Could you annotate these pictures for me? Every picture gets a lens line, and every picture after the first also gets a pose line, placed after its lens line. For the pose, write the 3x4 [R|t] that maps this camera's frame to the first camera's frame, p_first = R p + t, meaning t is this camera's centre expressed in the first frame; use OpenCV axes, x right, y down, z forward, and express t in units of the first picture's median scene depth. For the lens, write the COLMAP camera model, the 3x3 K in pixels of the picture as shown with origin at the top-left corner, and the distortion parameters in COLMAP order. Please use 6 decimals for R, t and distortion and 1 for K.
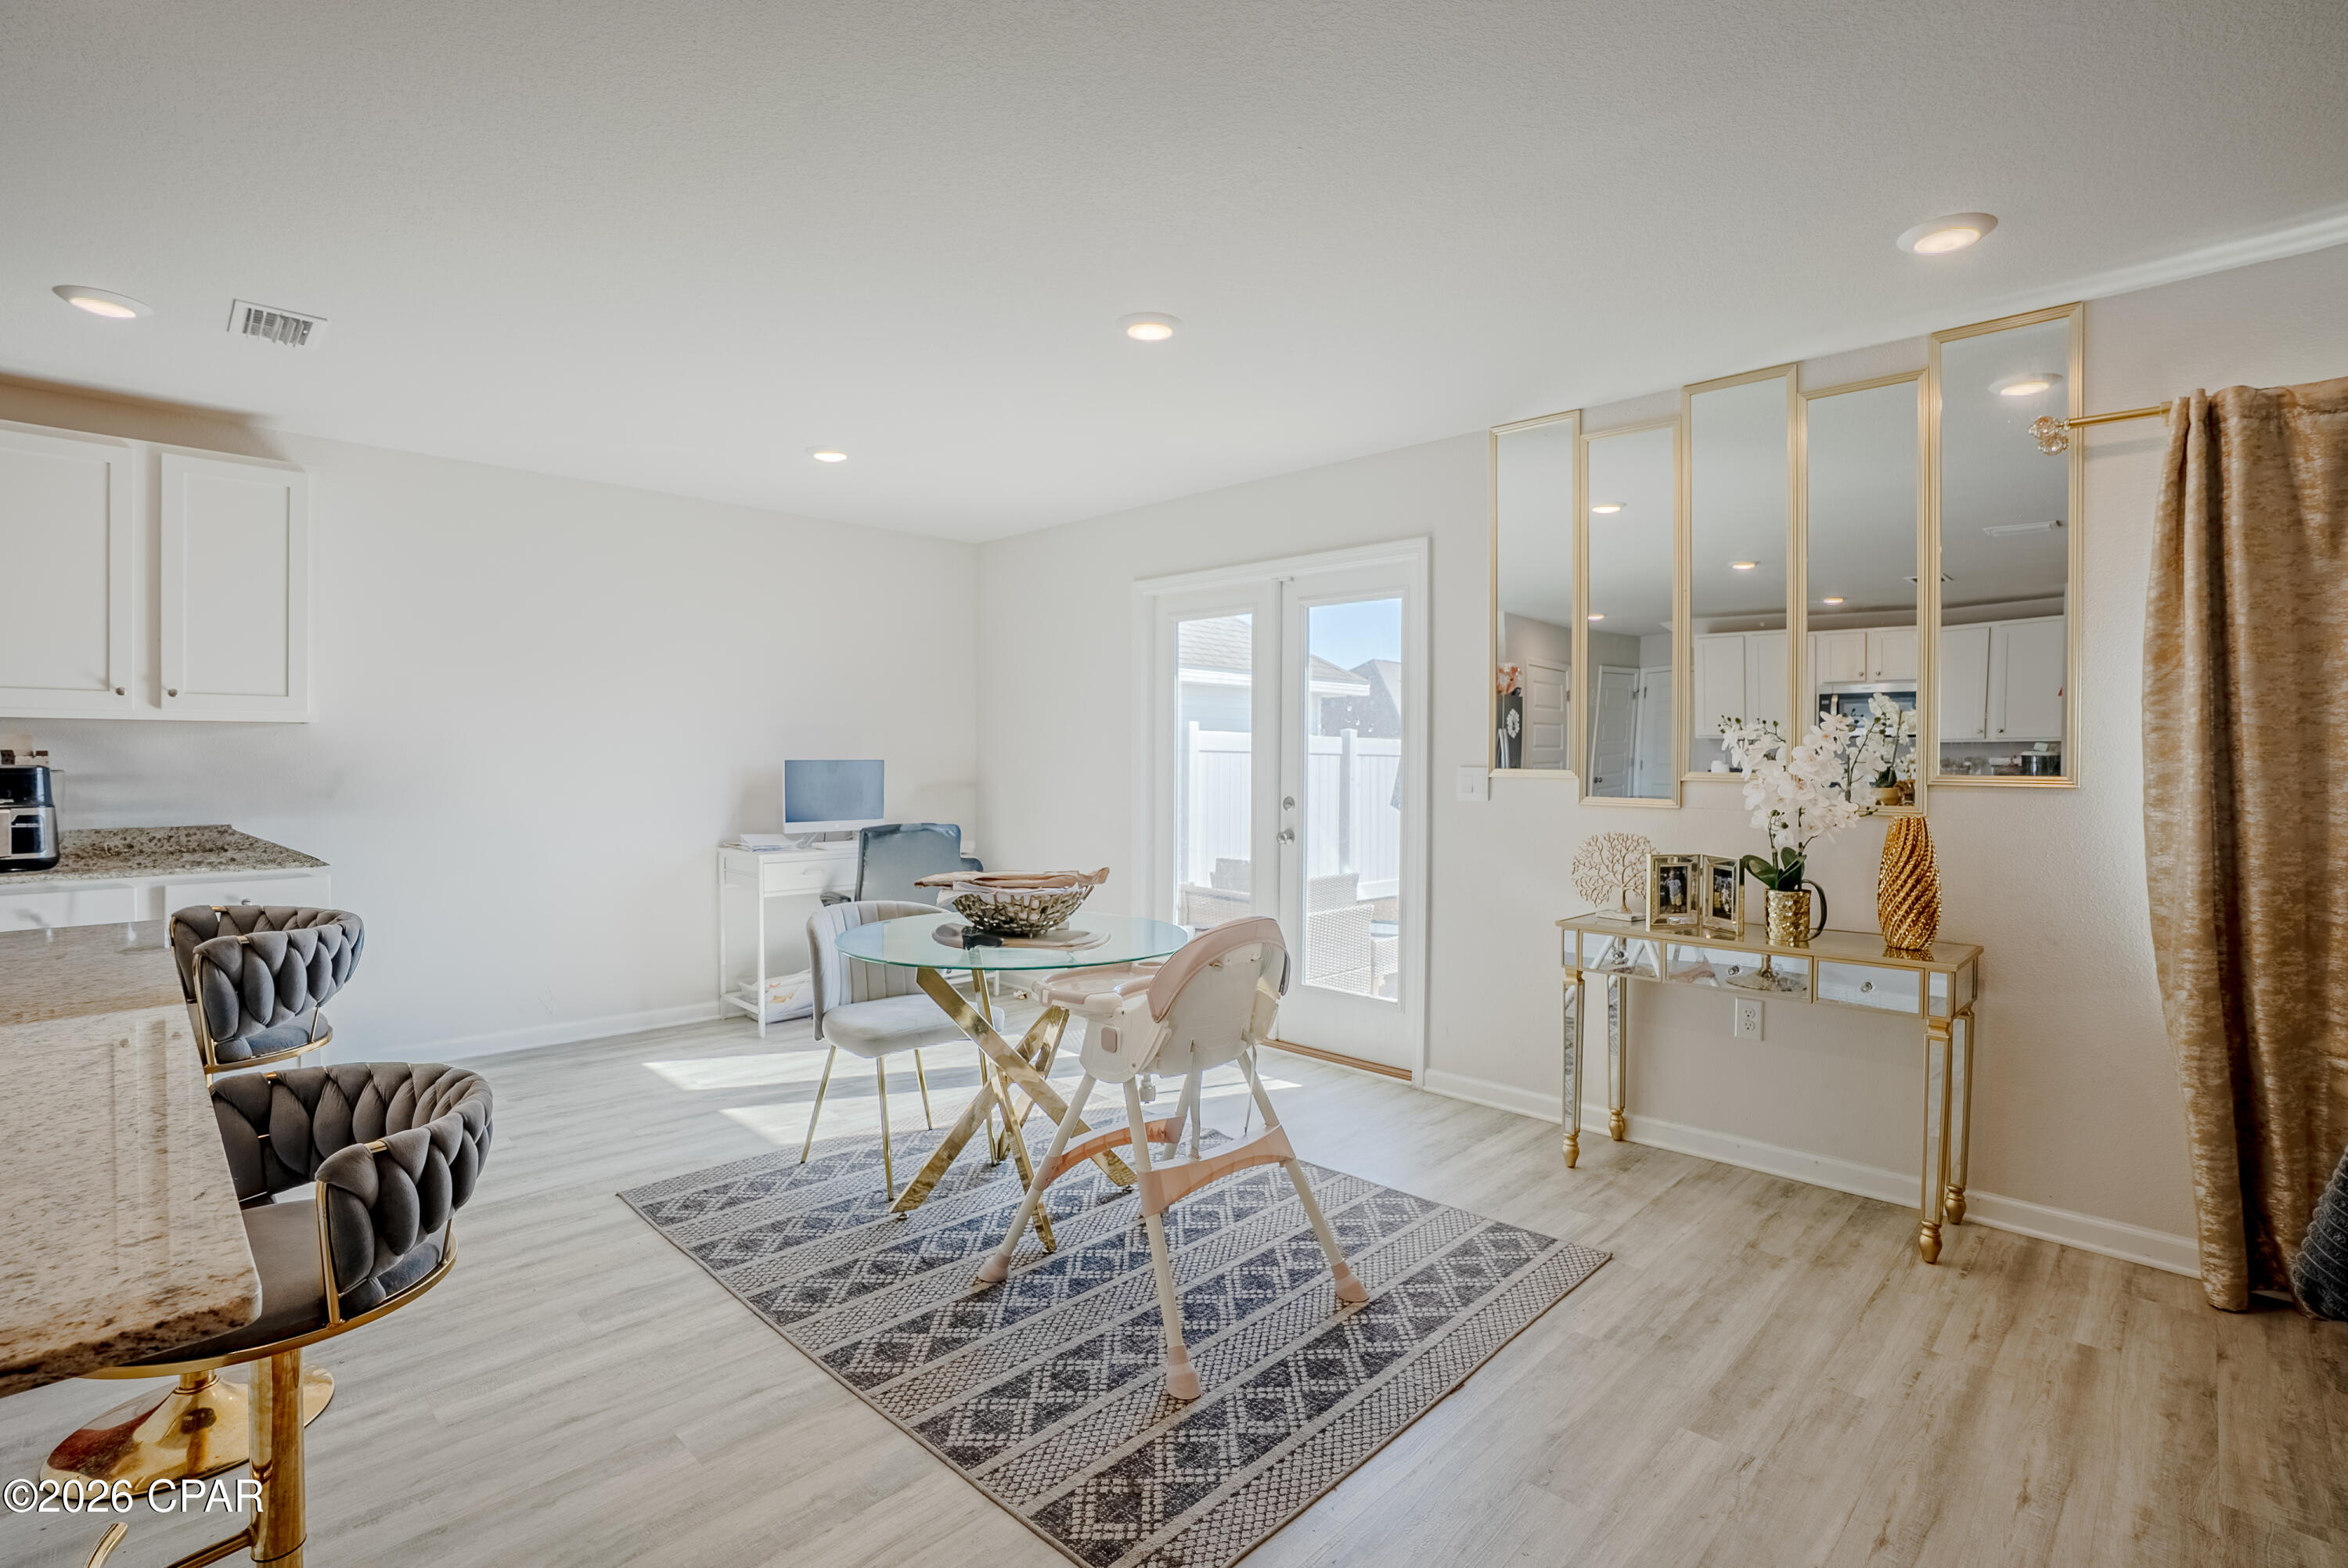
lens RADIAL K [[1089.0, 0, 1177.9], [0, 1089.0, 766.0], [0, 0, 1]] dist [-0.069621, 0.024373]
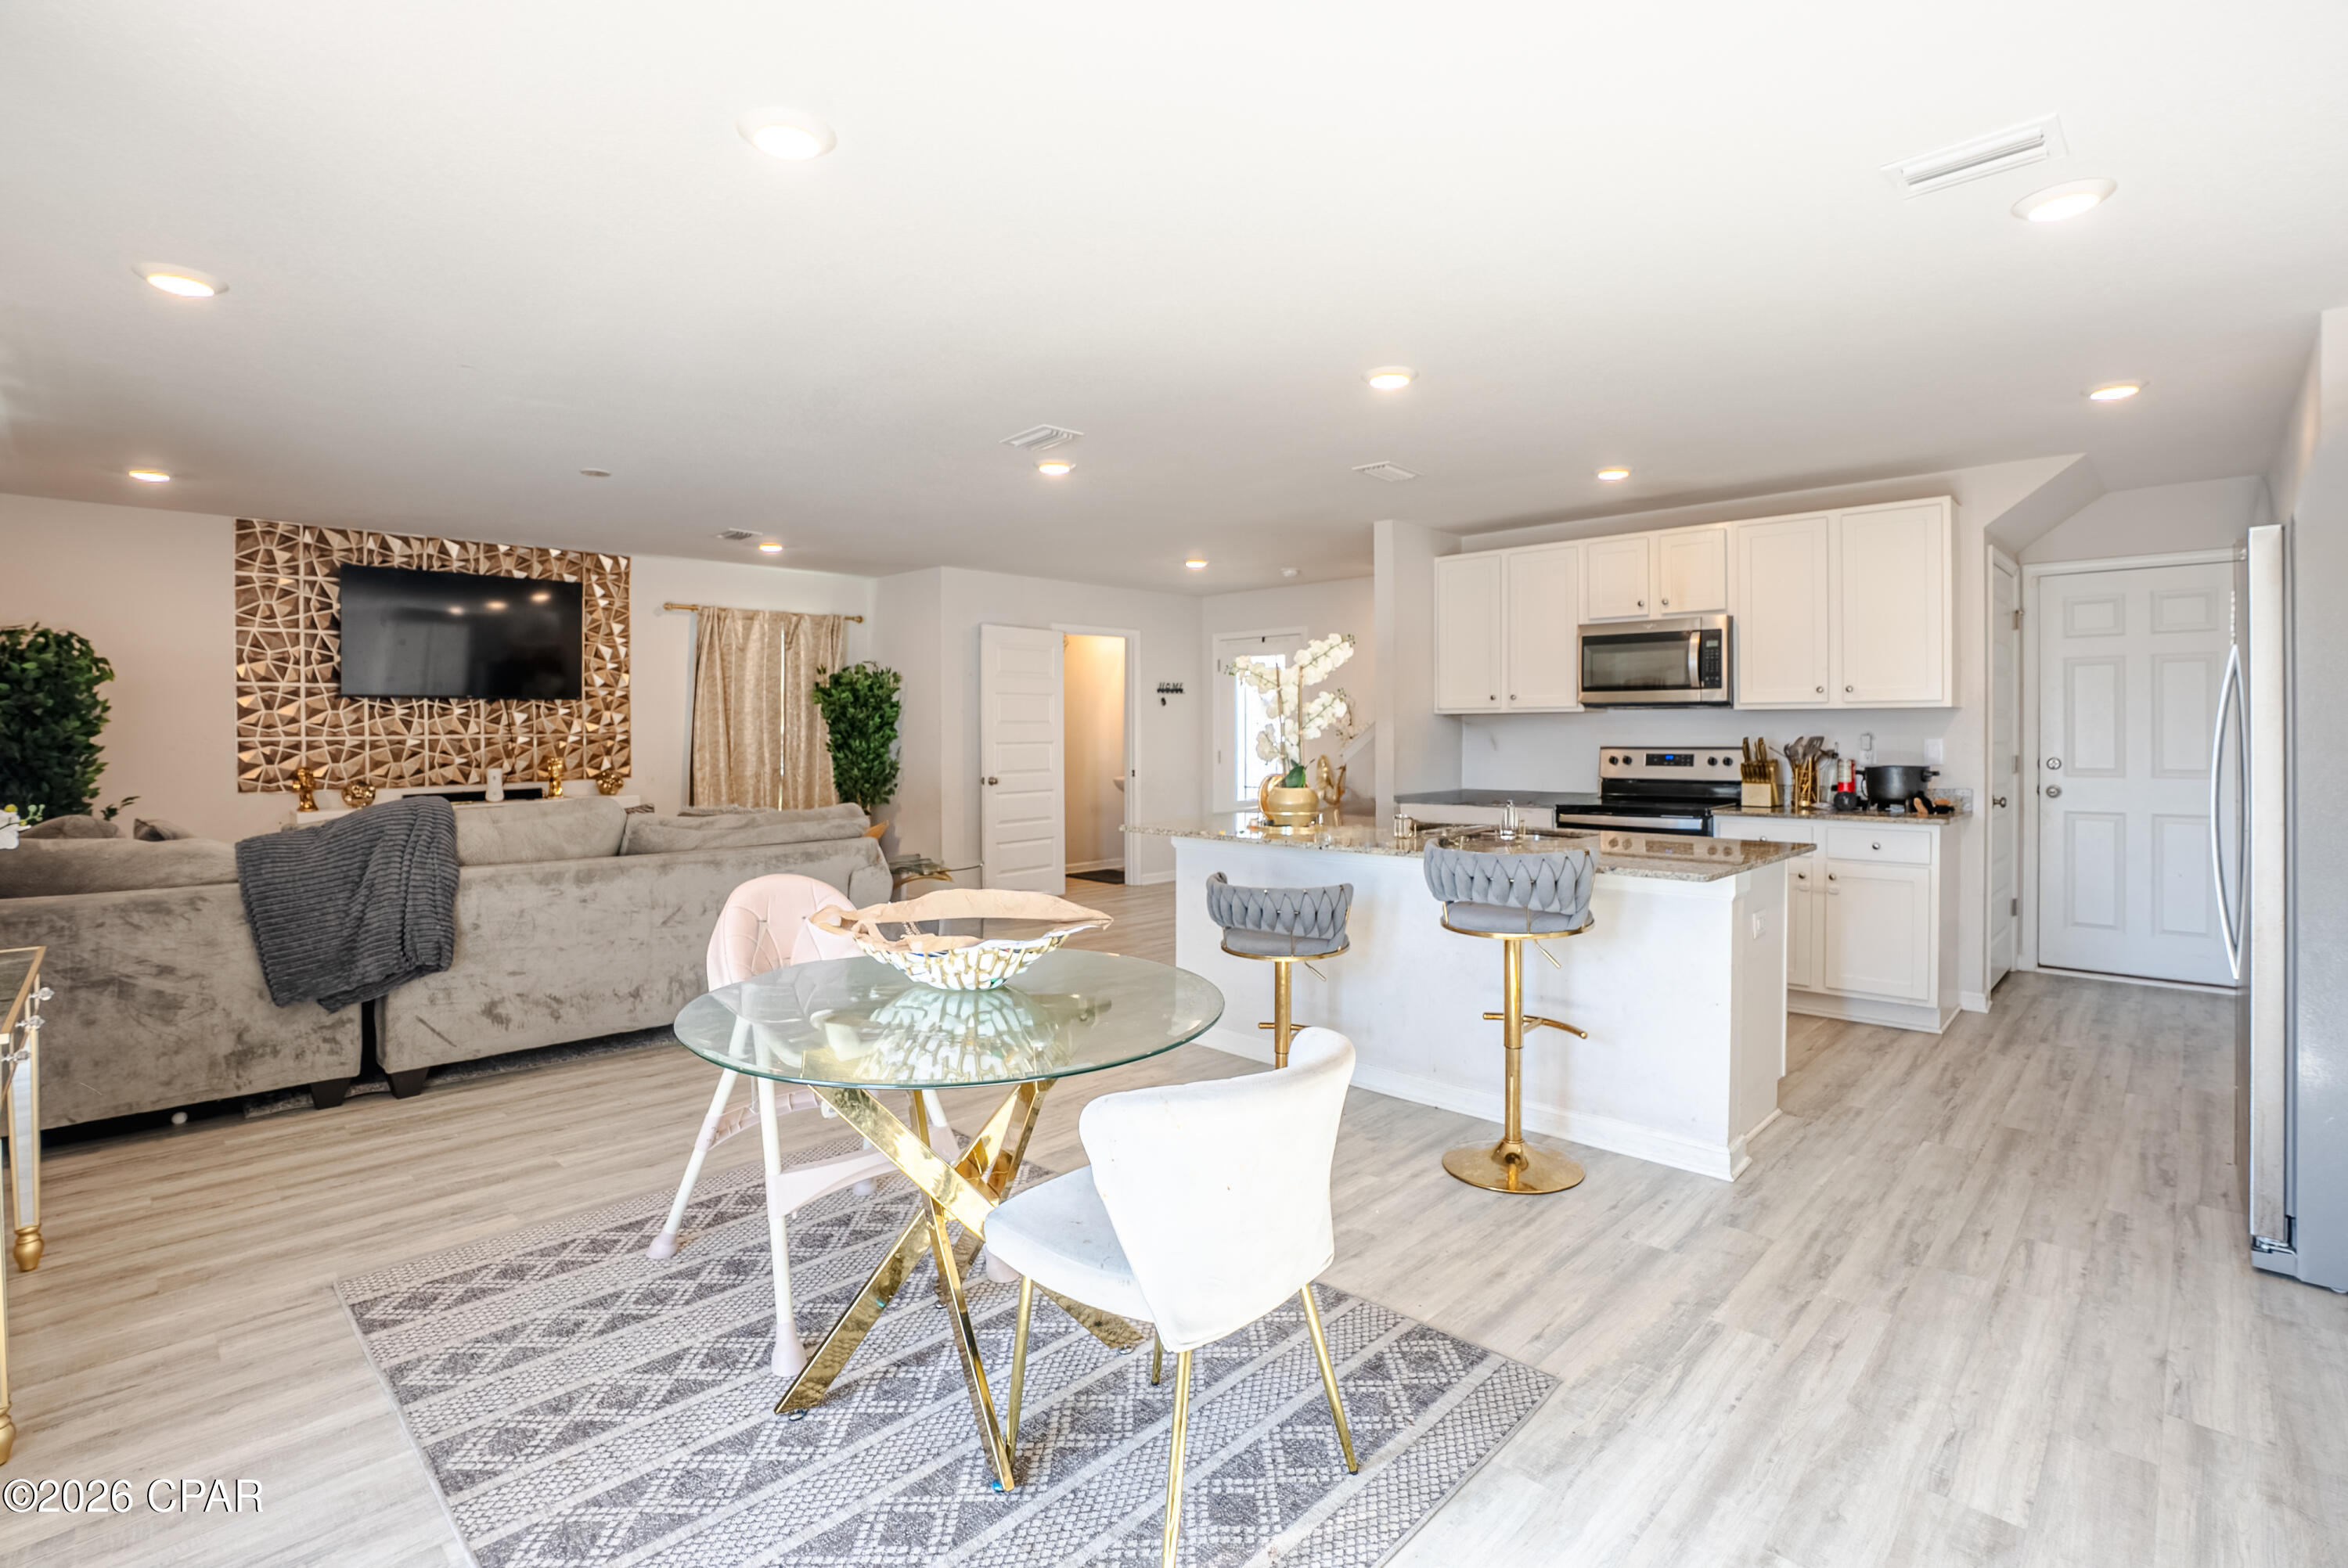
lens RADIAL K [[1101.0, 0, 1182.4], [0, 1101.0, 752.4], [0, 0, 1]] dist [-0.066790, 0.024755]
pose [[-0.999971, -0.001626, -0.007449, -0.317527], [-0.001845, 0.999564, 0.029481, -0.025516], [0.007398, 0.029494, -0.999538, 1.916033]]
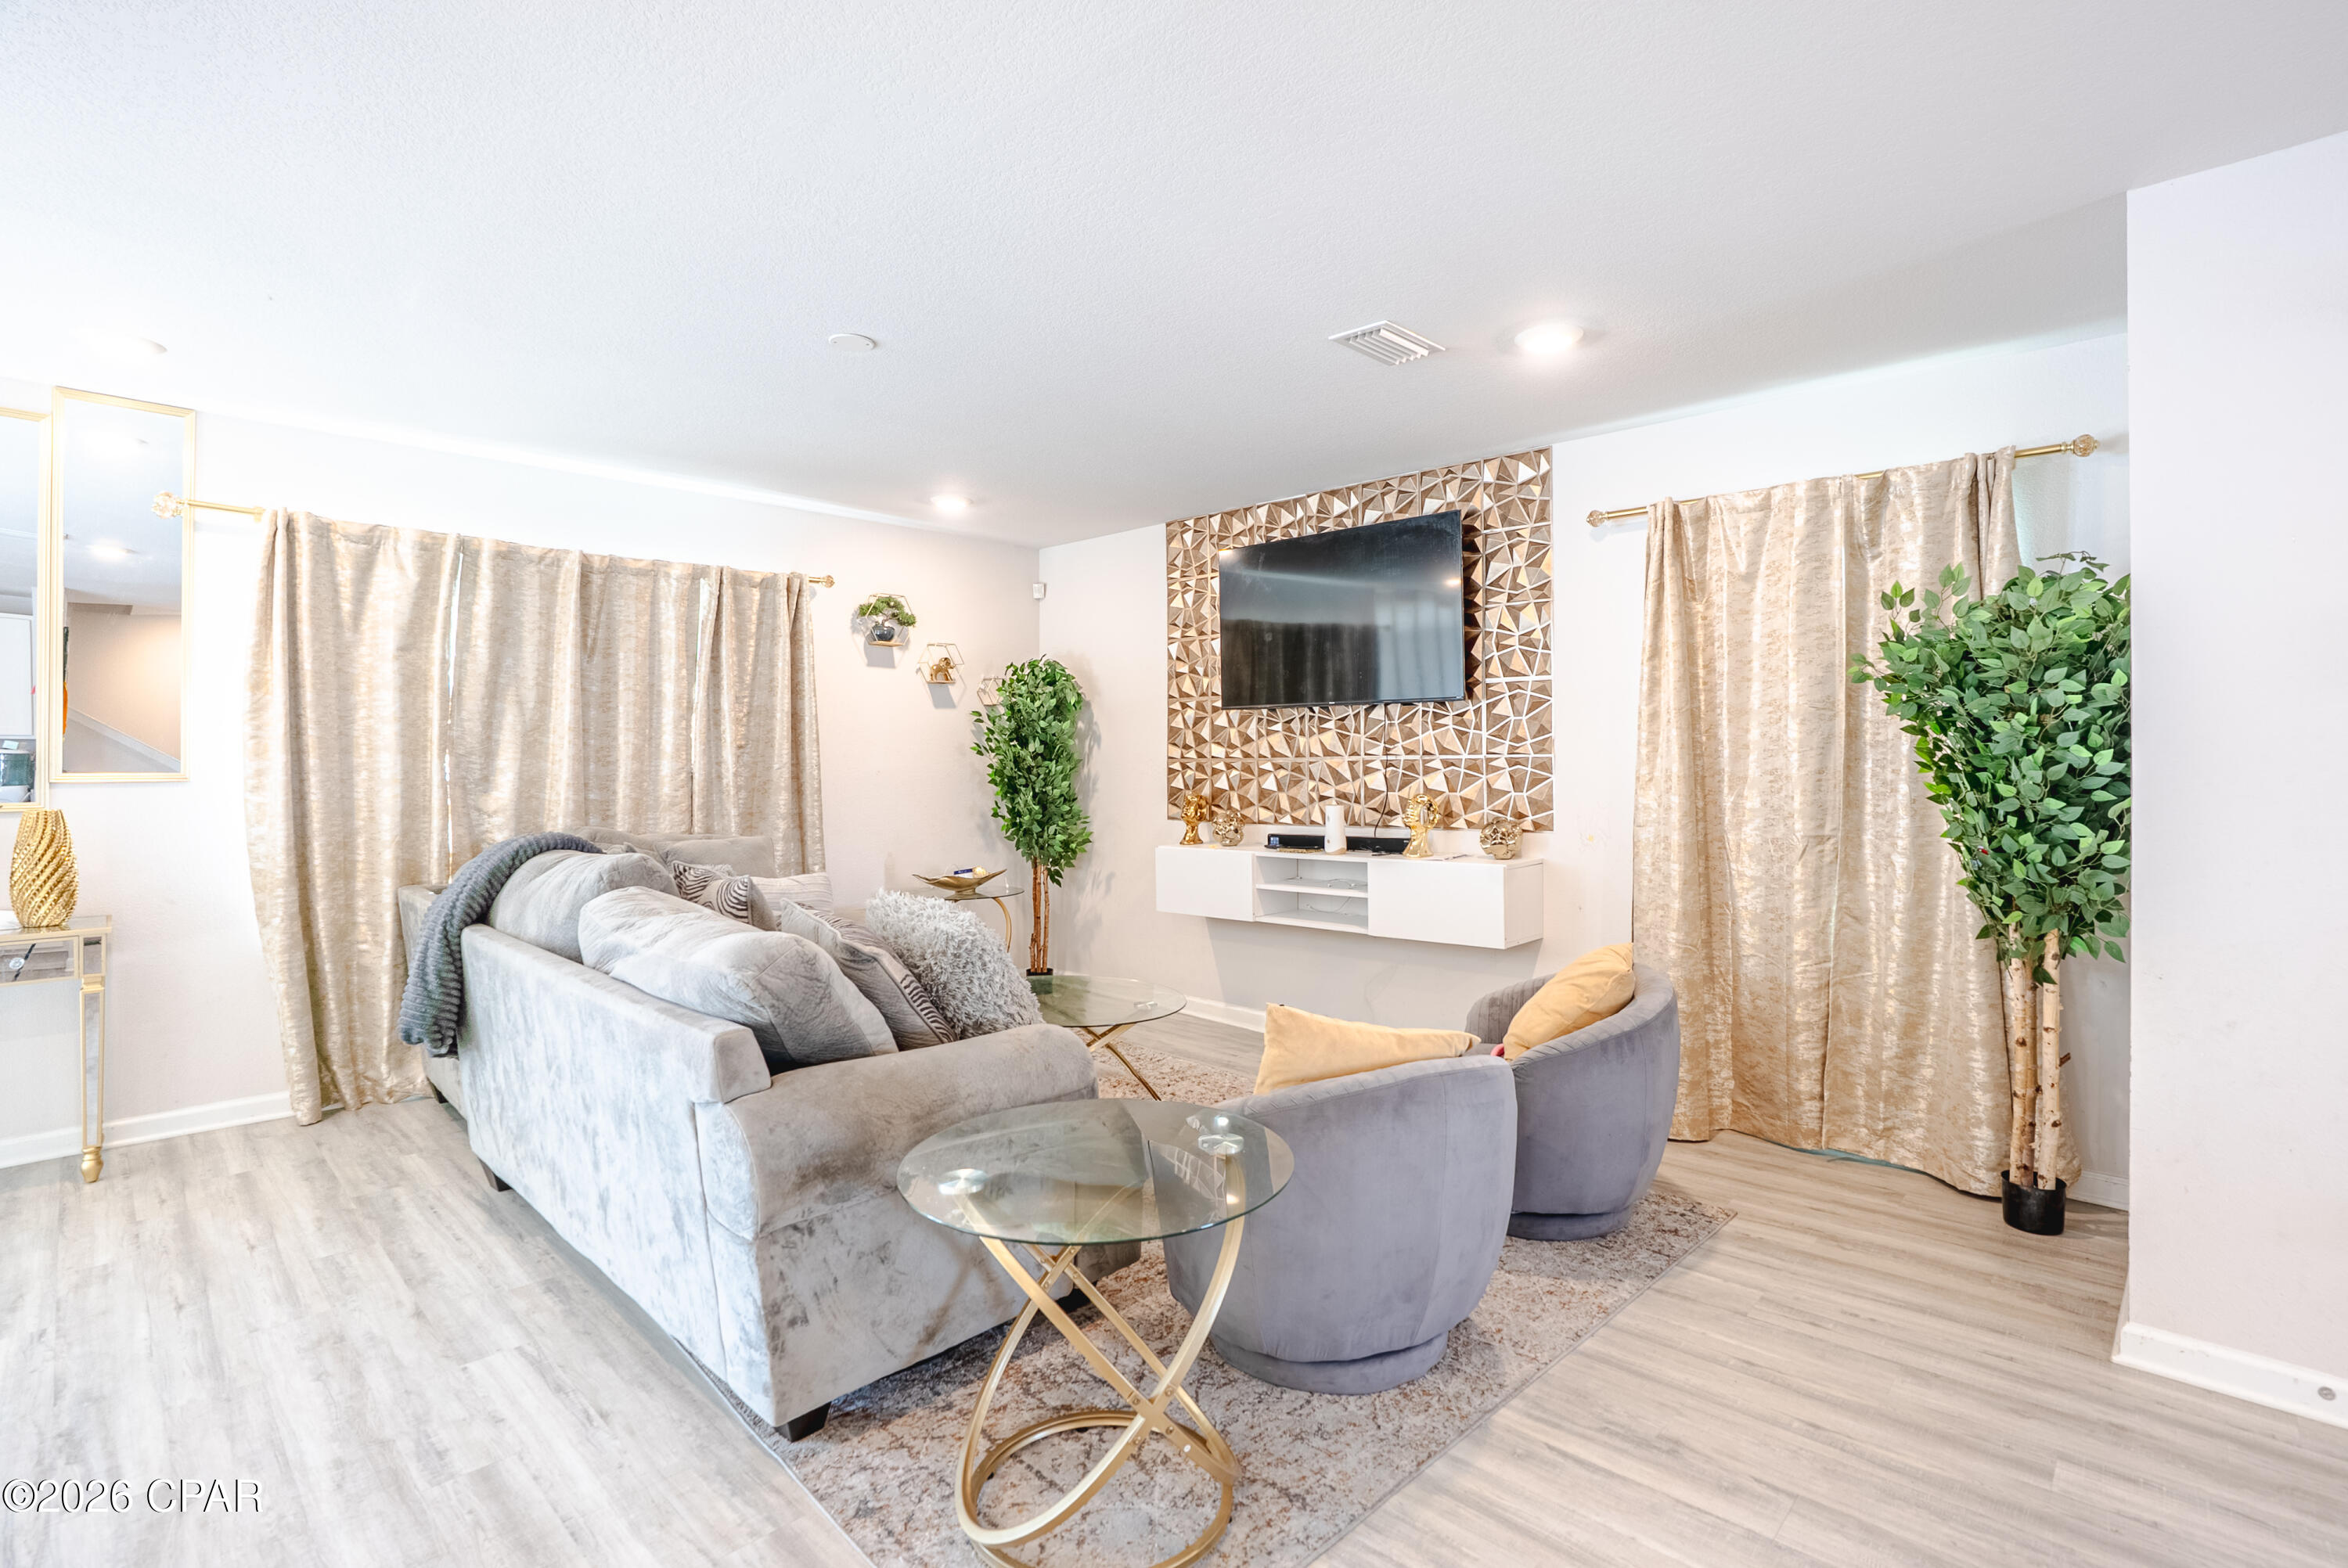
lens RADIAL K [[1118.2, 0, 1213.8], [0, 1118.2, 752.5], [0, 0, 1]] dist [-0.071751, 0.025079]
pose [[-0.027344, 0.000195, 0.999626, -0.517742], [0.011513, 0.999934, 0.000120, -0.000208], [-0.999560, 0.011512, -0.027344, -0.246744]]
